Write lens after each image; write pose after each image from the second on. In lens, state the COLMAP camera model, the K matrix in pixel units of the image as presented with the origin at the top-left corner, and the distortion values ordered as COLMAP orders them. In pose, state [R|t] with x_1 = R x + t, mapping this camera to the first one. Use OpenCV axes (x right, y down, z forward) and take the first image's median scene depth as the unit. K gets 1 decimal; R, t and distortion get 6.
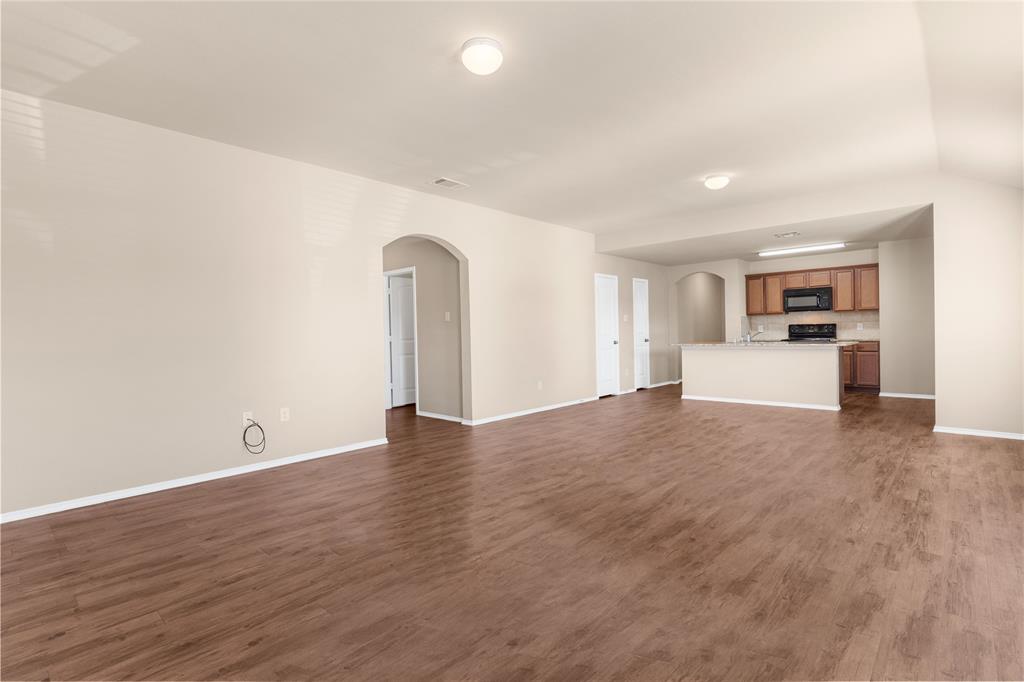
lens RADIAL K [[494.0, 0, 504.9], [0, 494.0, 340.5], [0, 0, 1]] dist [0.006302, 0.000020]
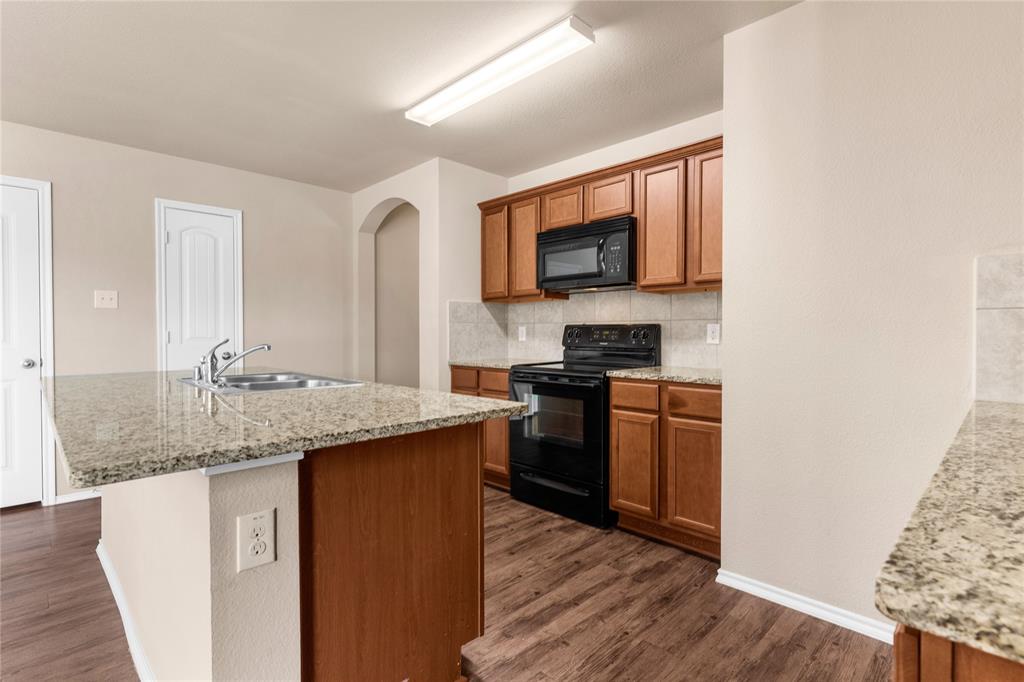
lens RADIAL K [[494.0, 0, 512.5], [0, 494.0, 338.7], [0, 0, 1]] dist [0.006302, 0.000020]
pose [[0.998051, 0.021376, -0.058630, 0.577234], [-0.021211, 0.999769, 0.003443, -0.022660], [0.058690, -0.002192, 0.998274, 0.628762]]
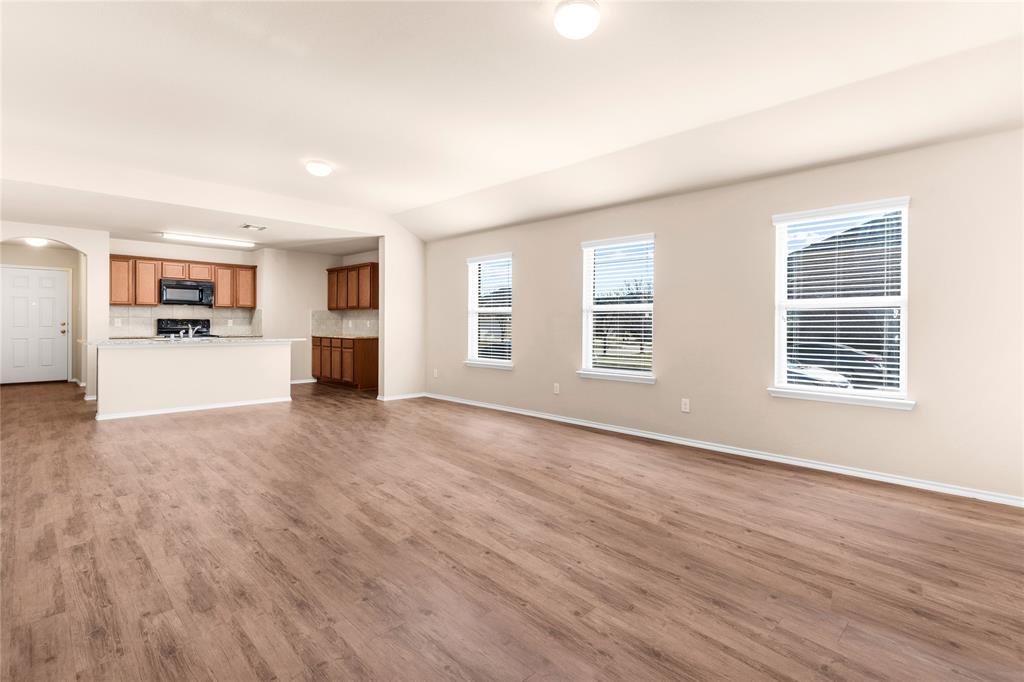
lens RADIAL K [[494.0, 0, 521.5], [0, 494.0, 319.6], [0, 0, 1]] dist [0.006302, 0.000020]
pose [[0.069795, 0.031490, 0.997064, -0.263391], [0.002777, 0.999492, -0.031761, -0.001111], [-0.997557, 0.004986, 0.069672, 0.311349]]
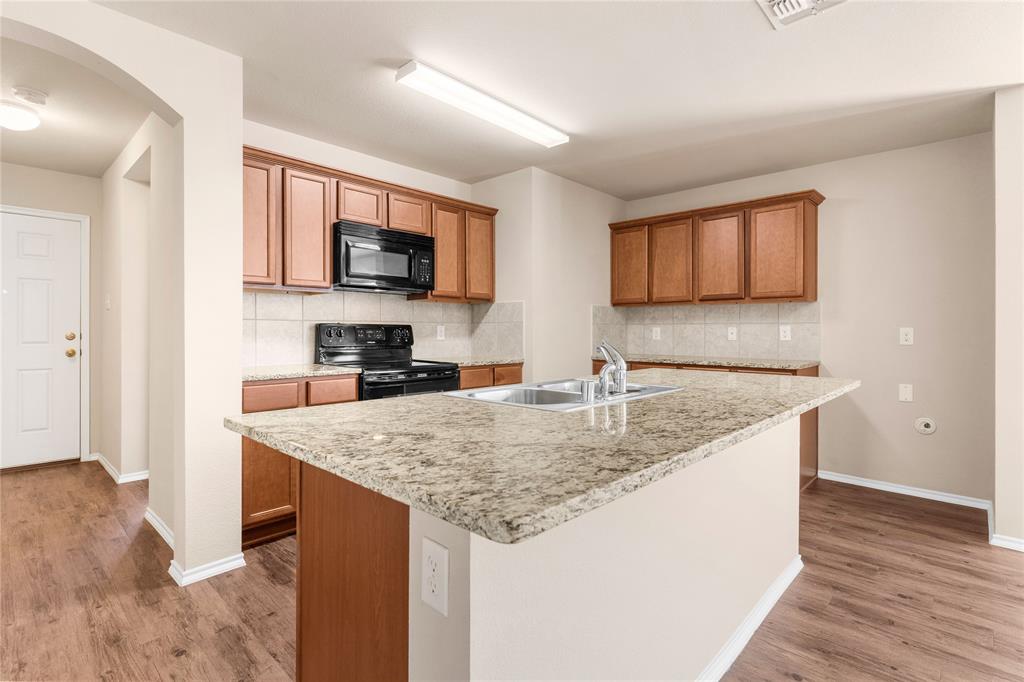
lens RADIAL K [[494.0, 0, 505.7], [0, 494.0, 335.2], [0, 0, 1]] dist [0.006302, 0.000020]
pose [[0.032806, 0.011069, 0.999400, 0.231456], [0.005946, 0.999919, -0.011270, -0.019801], [-0.999444, 0.006312, 0.032738, 0.888881]]
